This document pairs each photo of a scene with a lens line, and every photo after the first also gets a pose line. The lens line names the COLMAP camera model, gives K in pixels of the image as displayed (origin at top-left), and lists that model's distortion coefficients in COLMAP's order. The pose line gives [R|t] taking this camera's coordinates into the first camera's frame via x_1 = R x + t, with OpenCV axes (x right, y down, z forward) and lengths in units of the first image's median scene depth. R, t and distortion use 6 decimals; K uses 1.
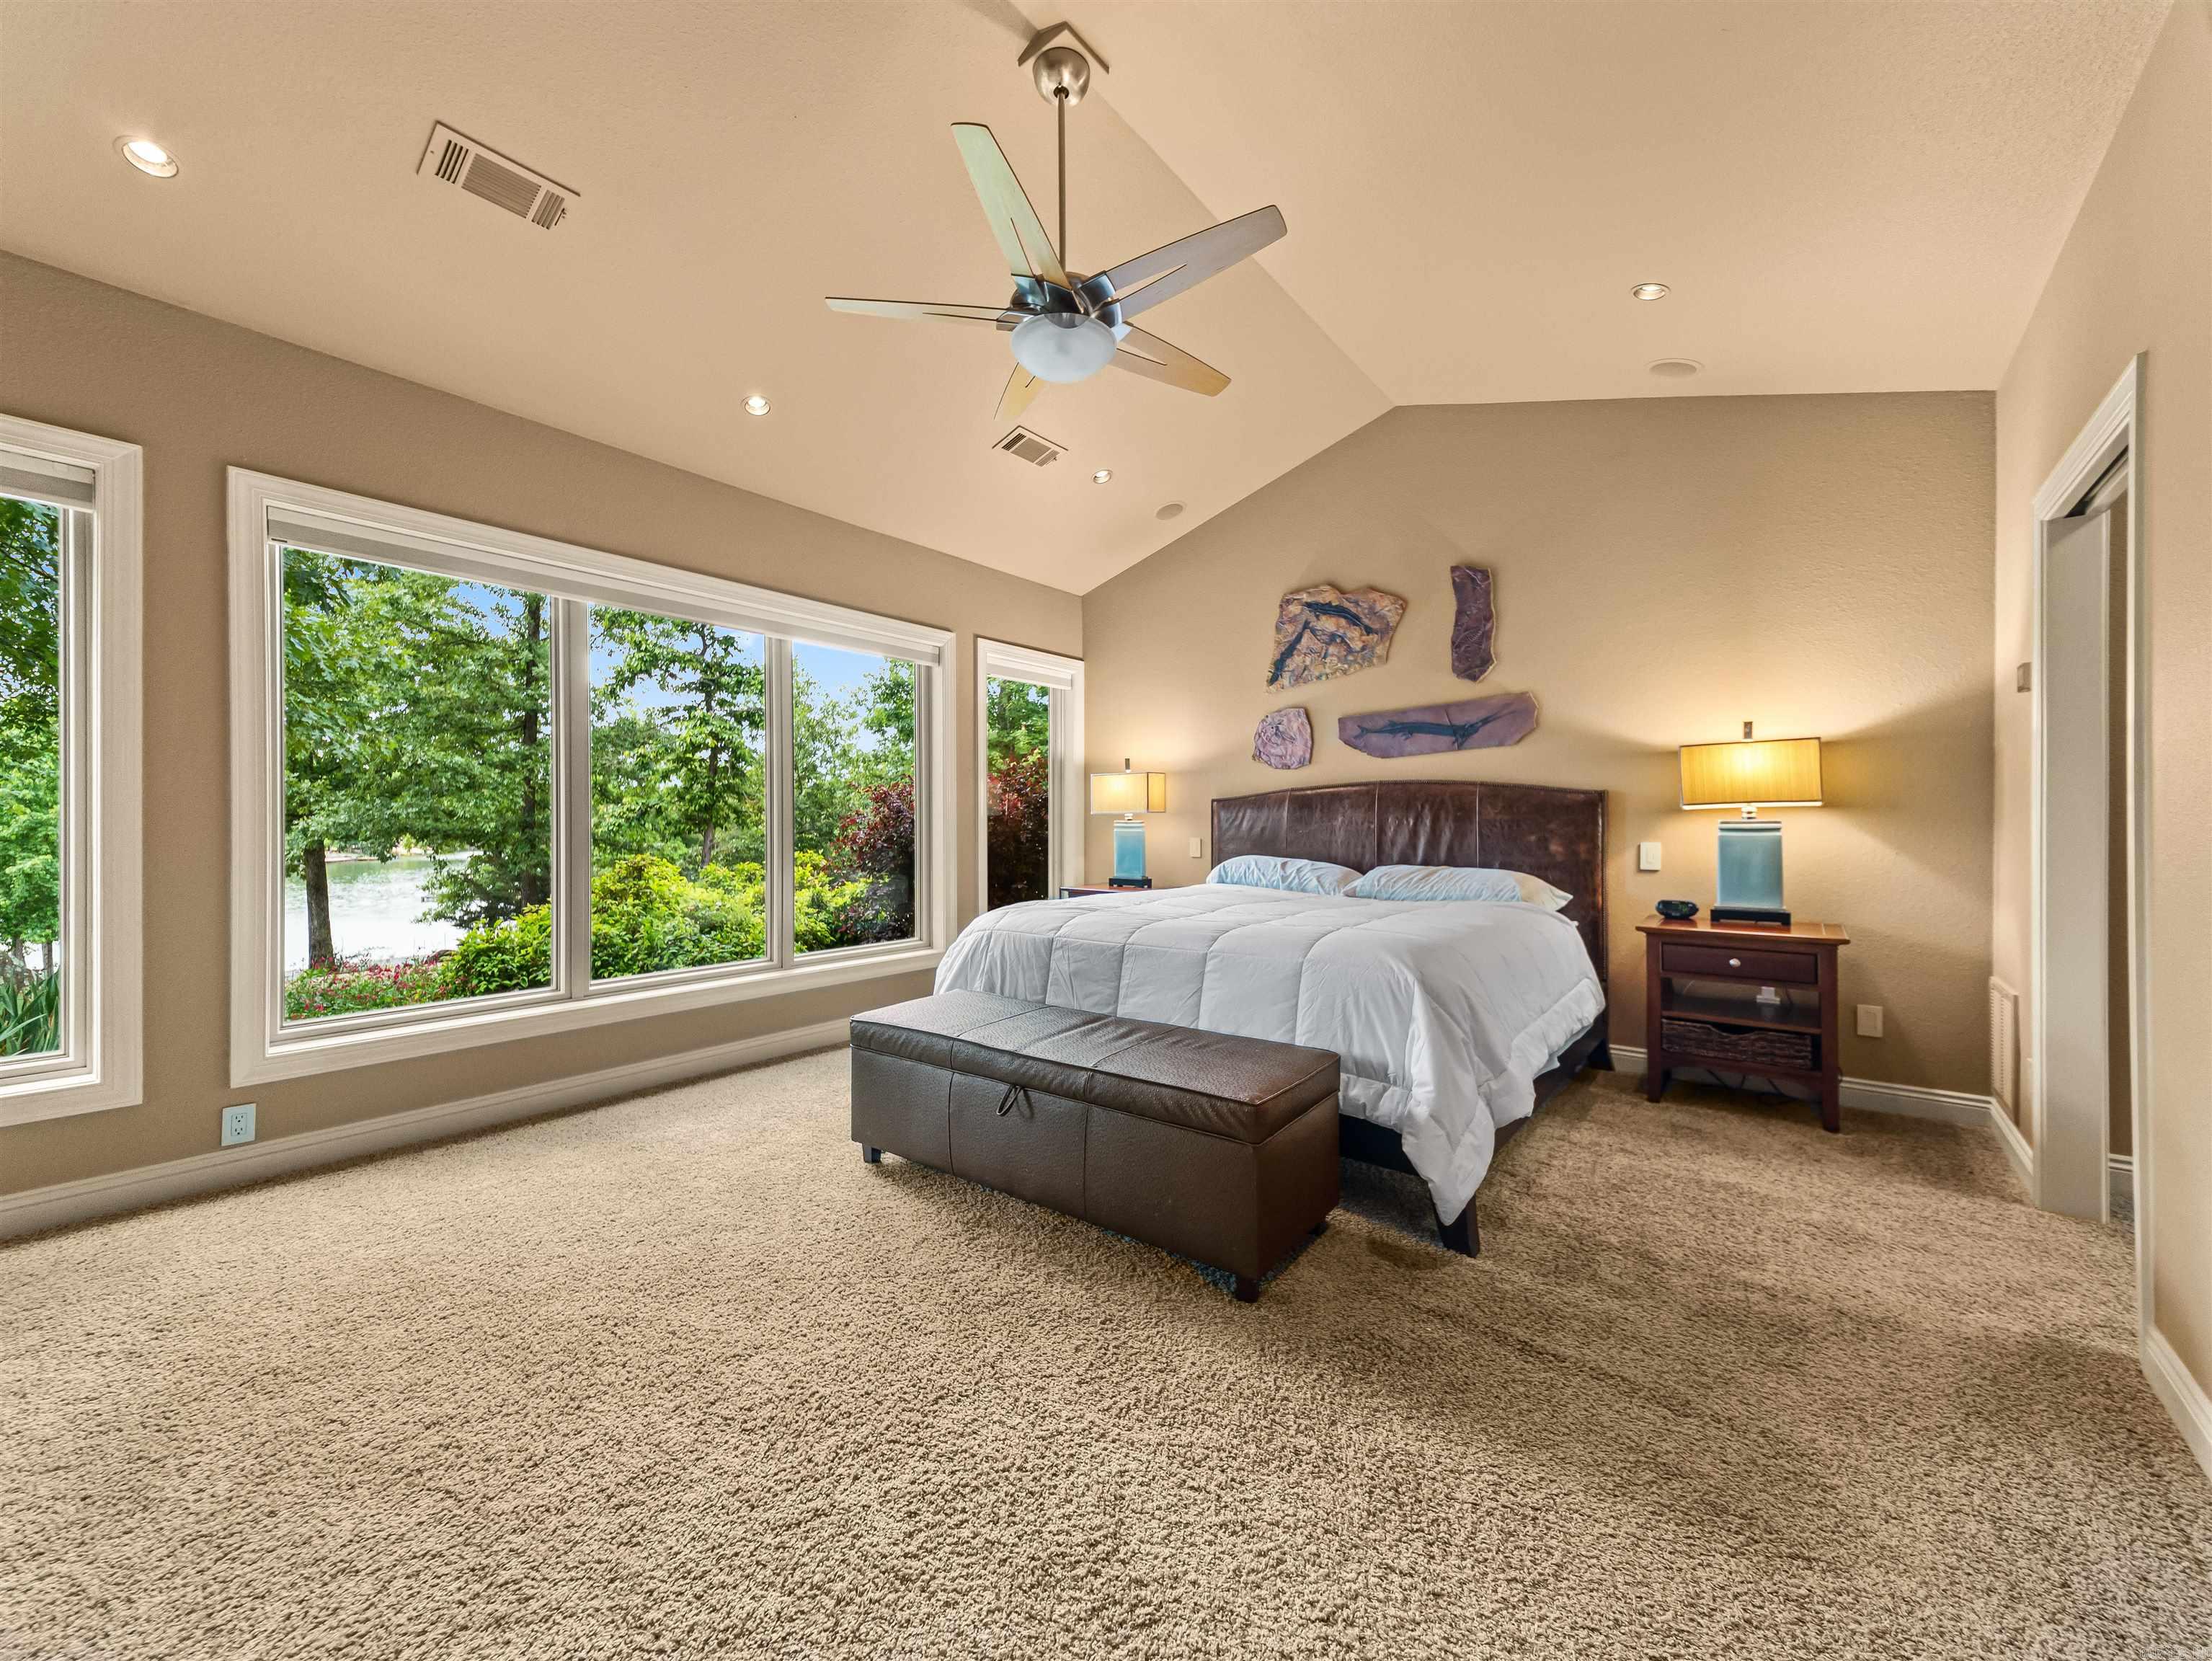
lens RADIAL K [[847.9, 0, 1107.1], [0, 847.9, 825.5], [0, 0, 1]] dist [0.037775, -0.015274]
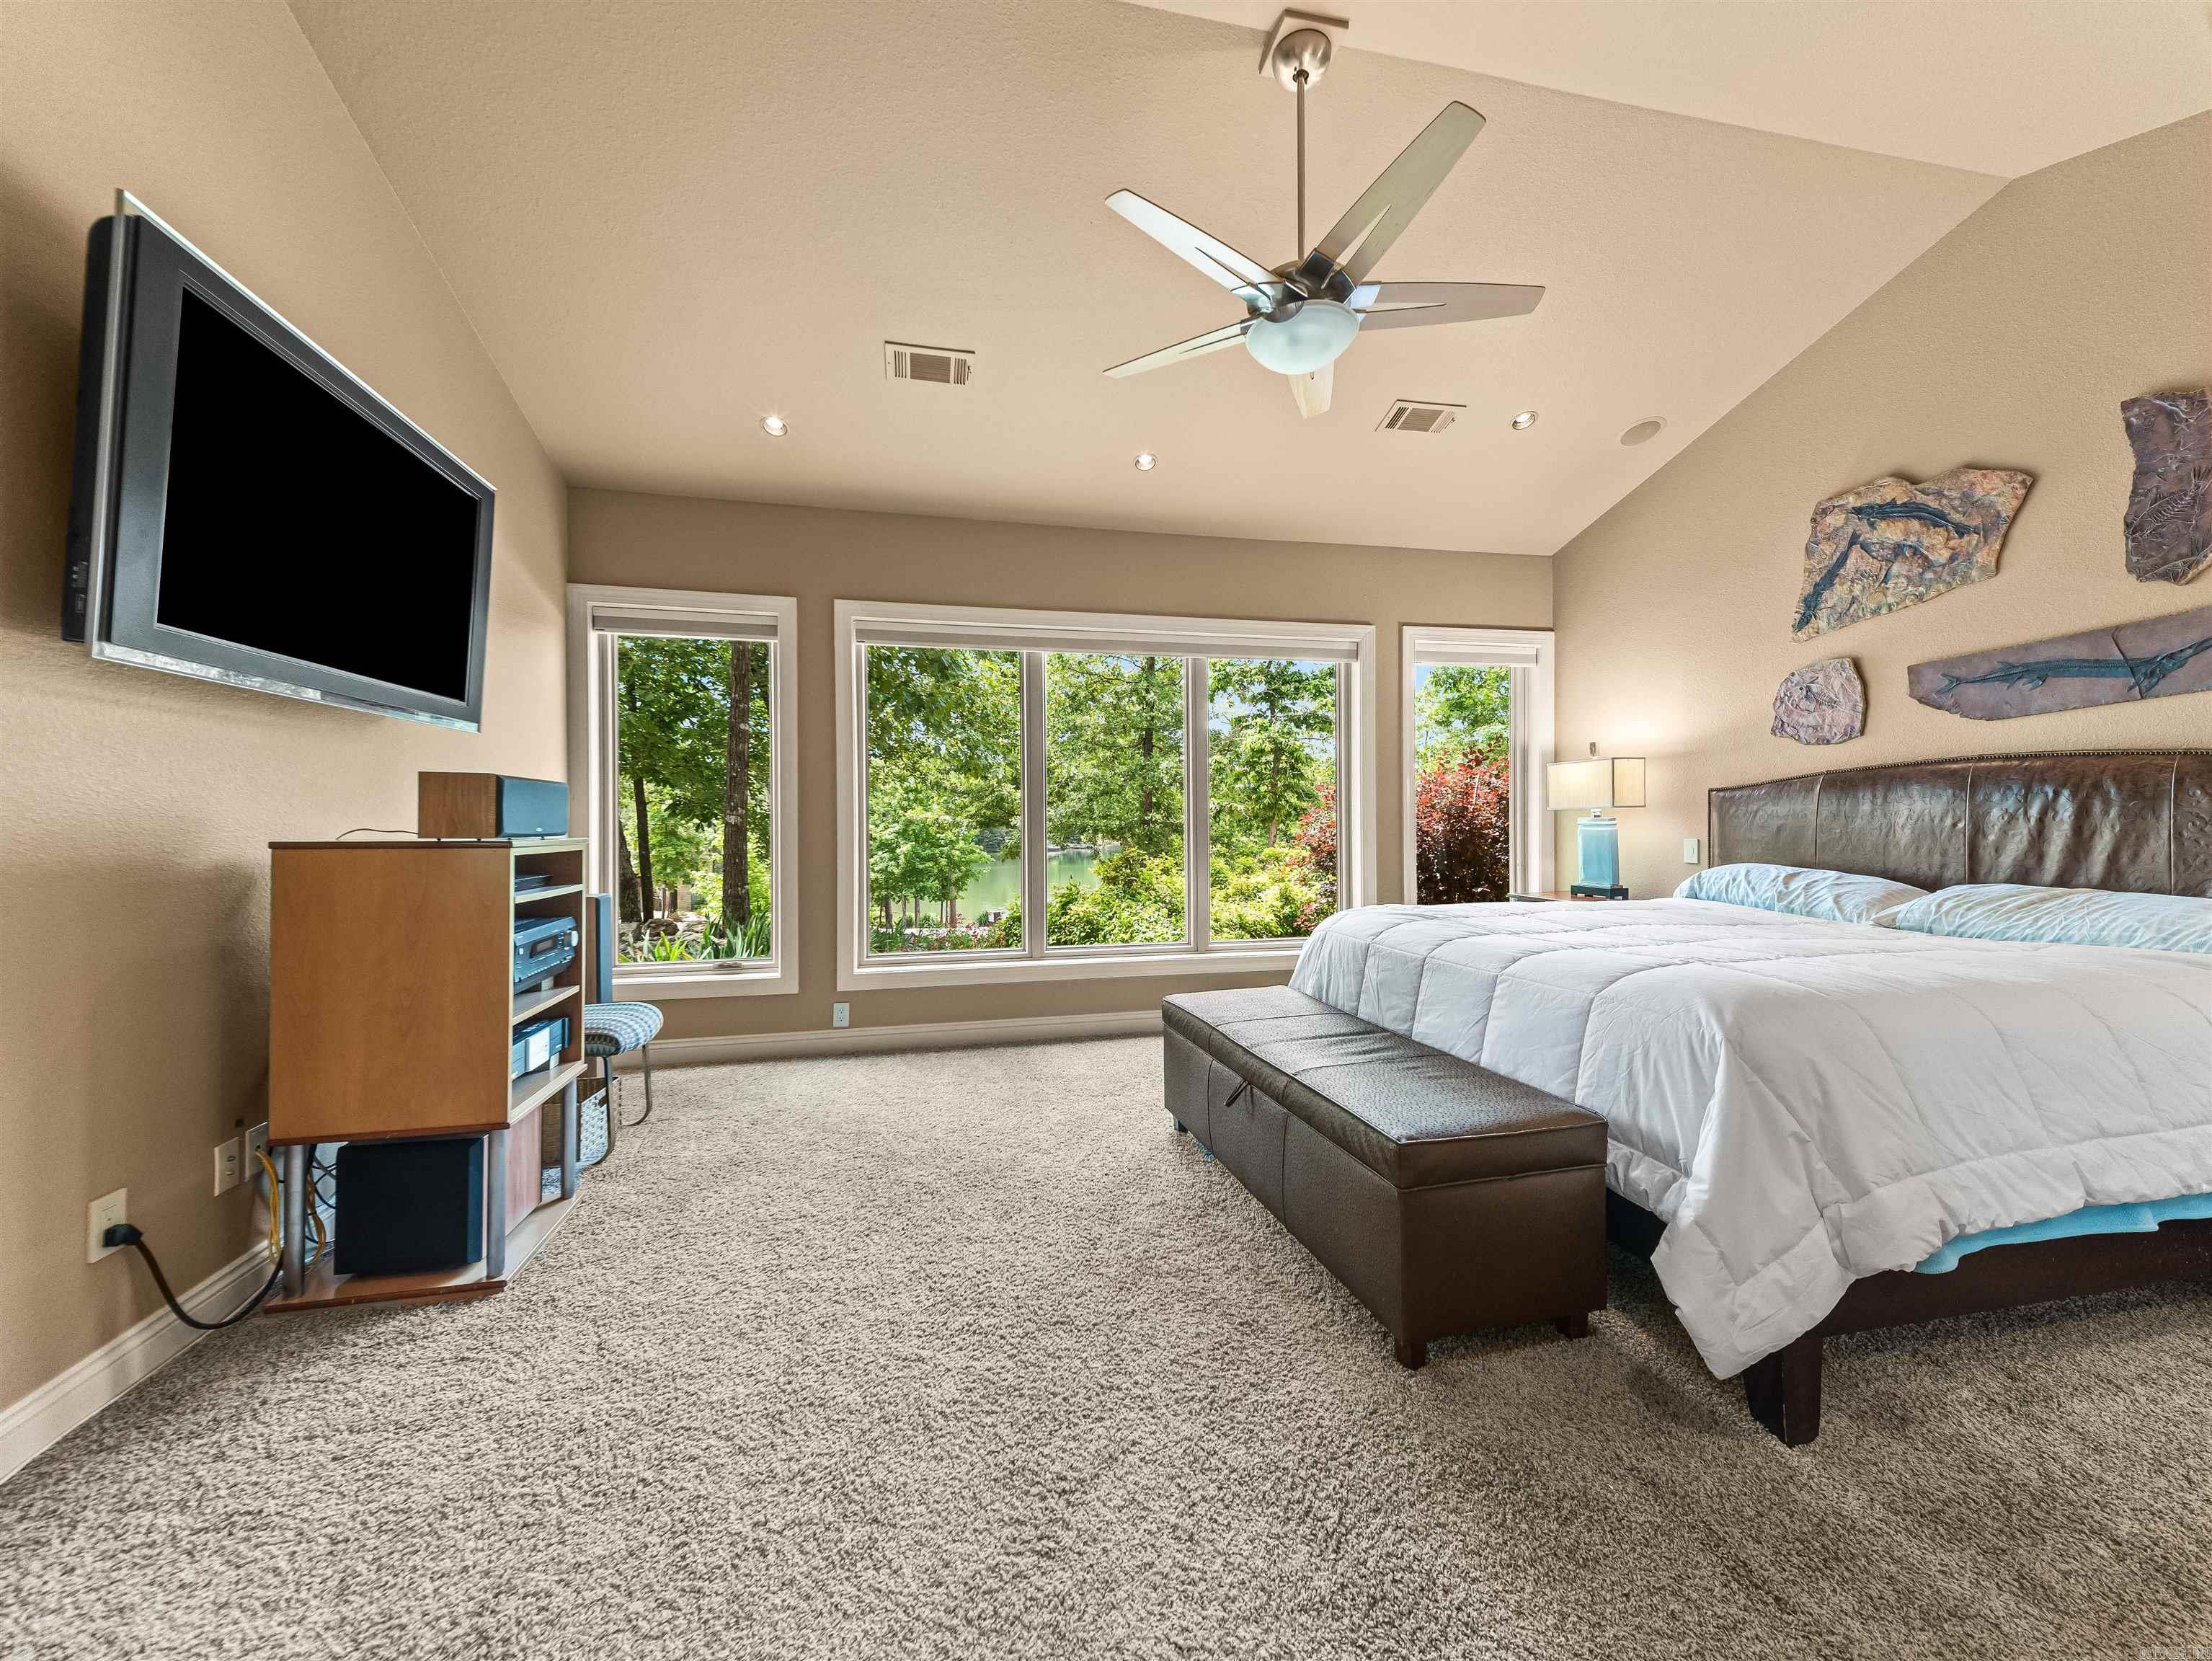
lens RADIAL K [[852.3, 0, 1112.1], [0, 852.3, 825.7], [0, 0, 1]] dist [0.038541, -0.015625]
pose [[0.782721, -0.000460, -0.622372, 0.235699], [0.003684, 0.999986, 0.003895, -0.003173], [0.622362, -0.005341, 0.782712, 0.056435]]
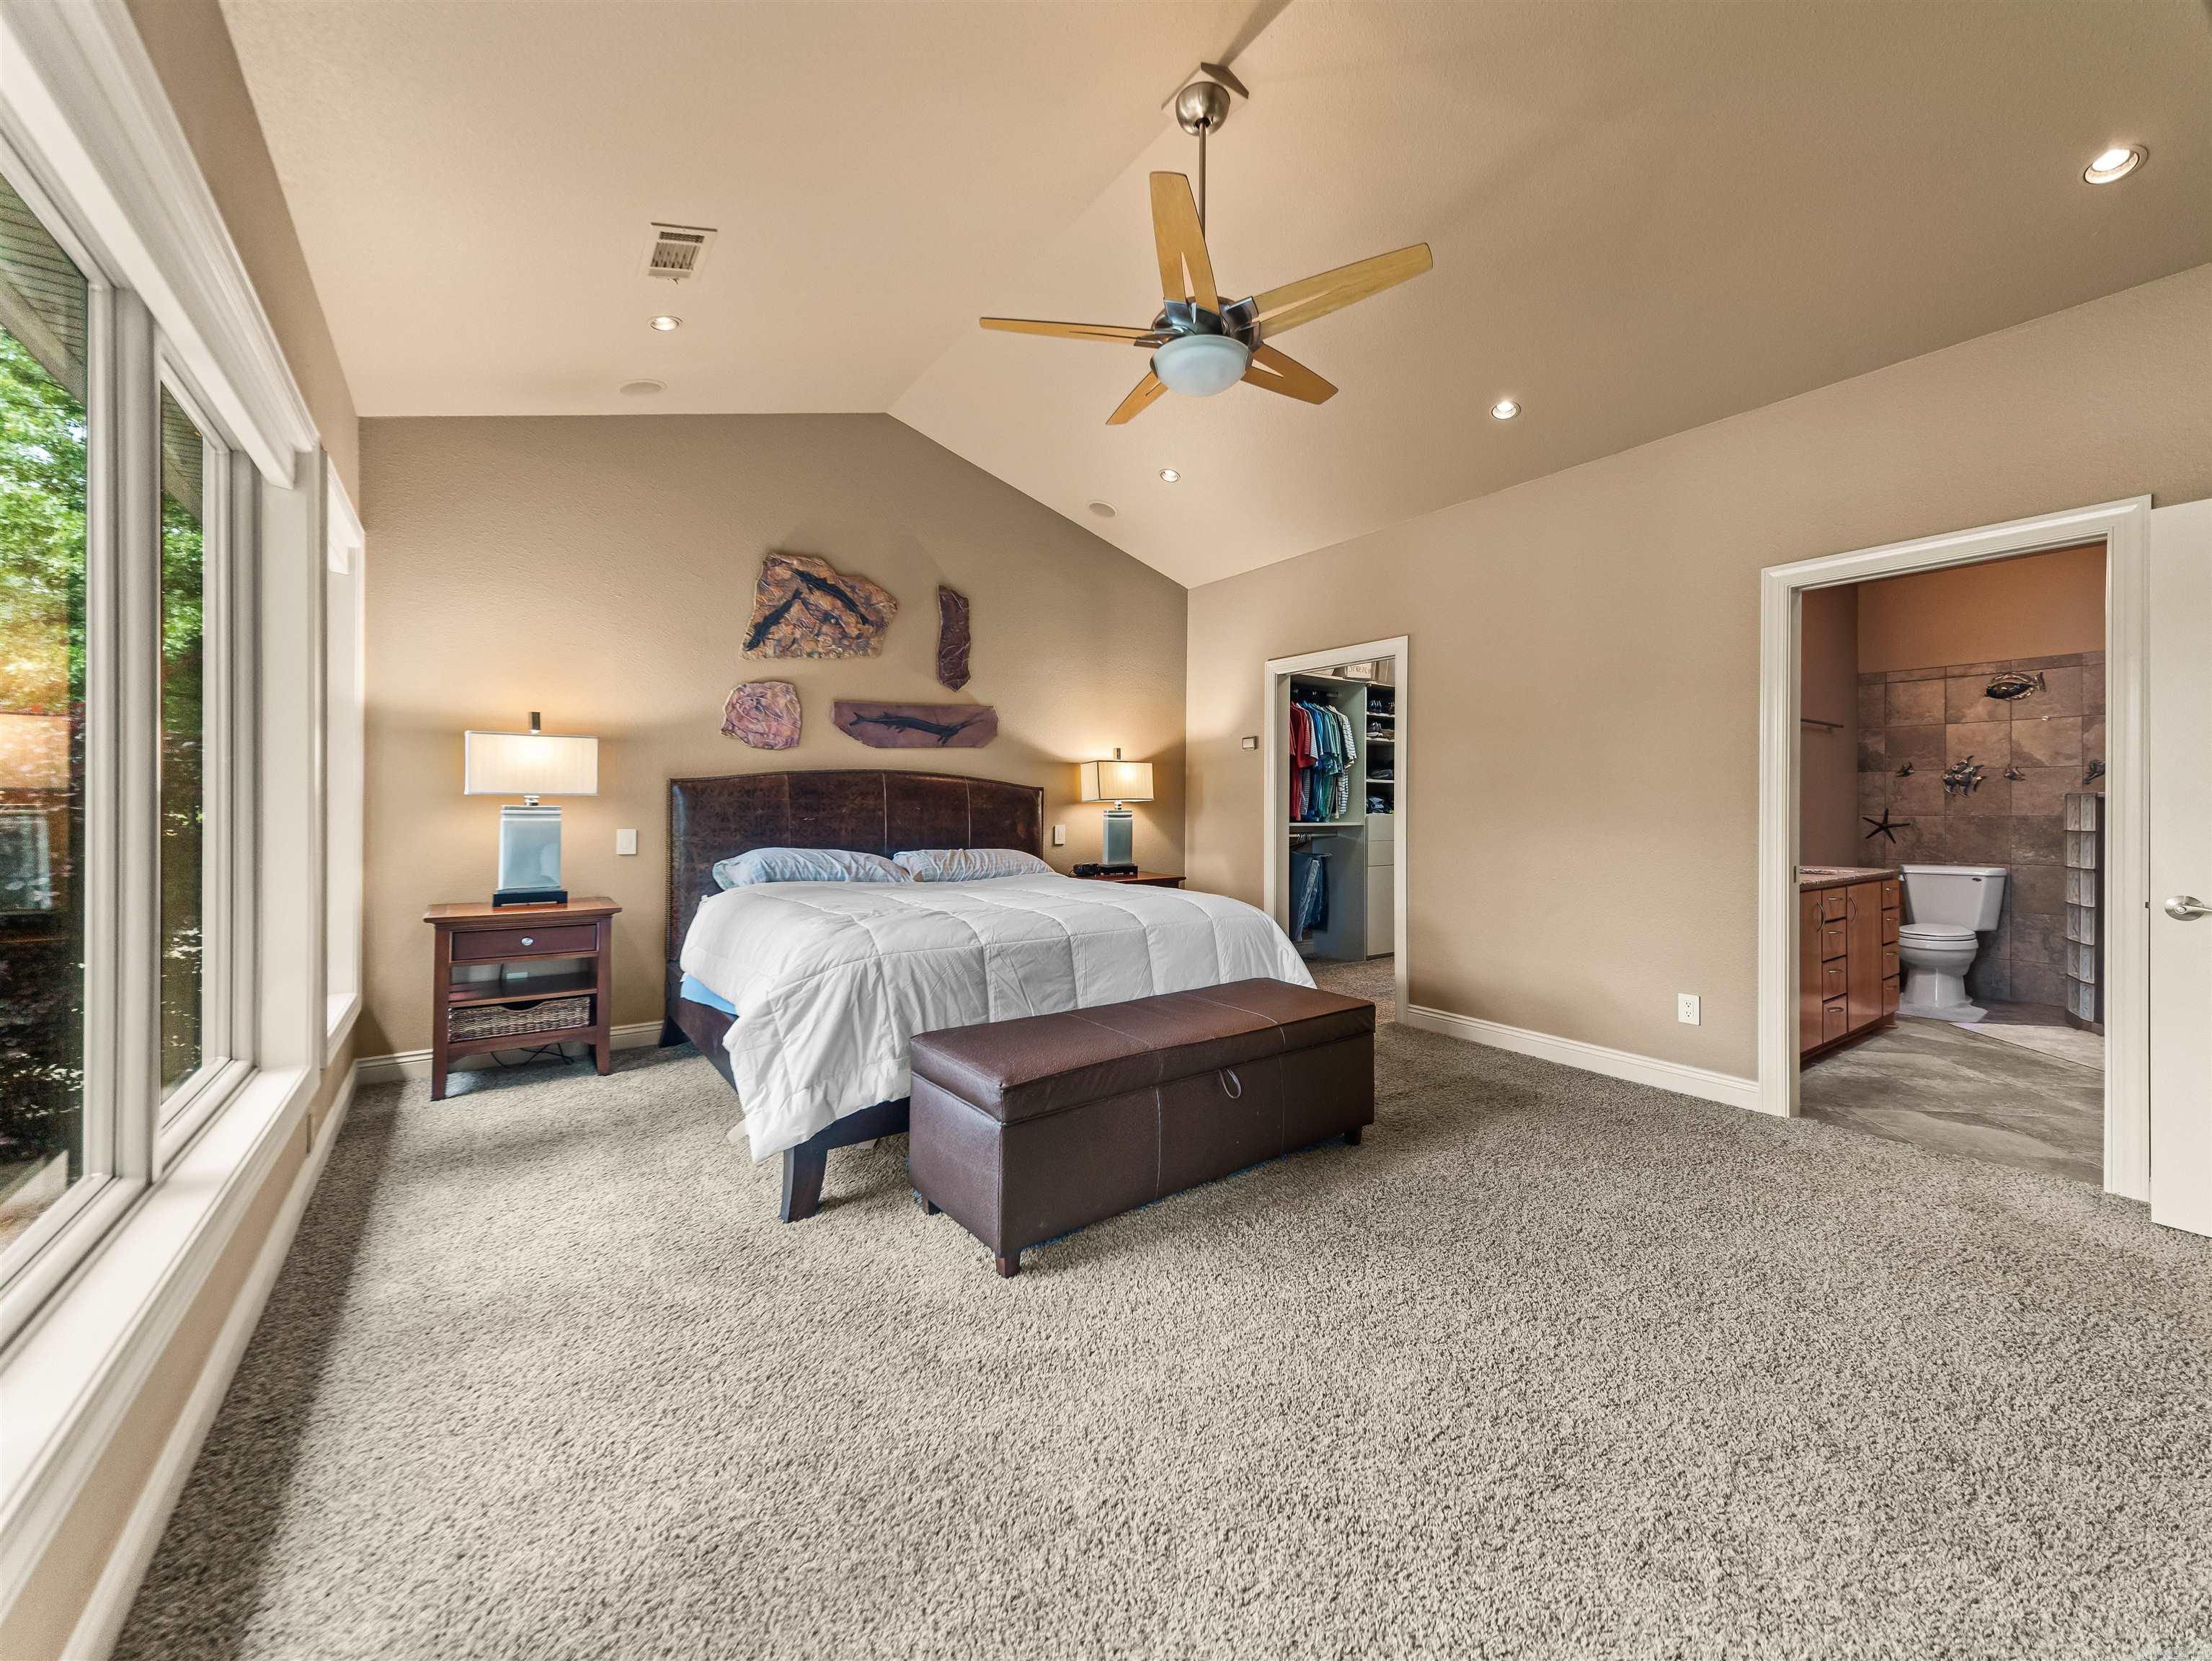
lens RADIAL K [[859.7, 0, 1110.8], [0, 859.7, 809.8], [0, 0, 1]] dist [0.036486, -0.016480]
pose [[0.272087, 0.001900, 0.962271, -0.668647], [-0.004306, 0.999990, -0.000757, -0.004672], [-0.962263, -0.003938, 0.272093, 0.491072]]
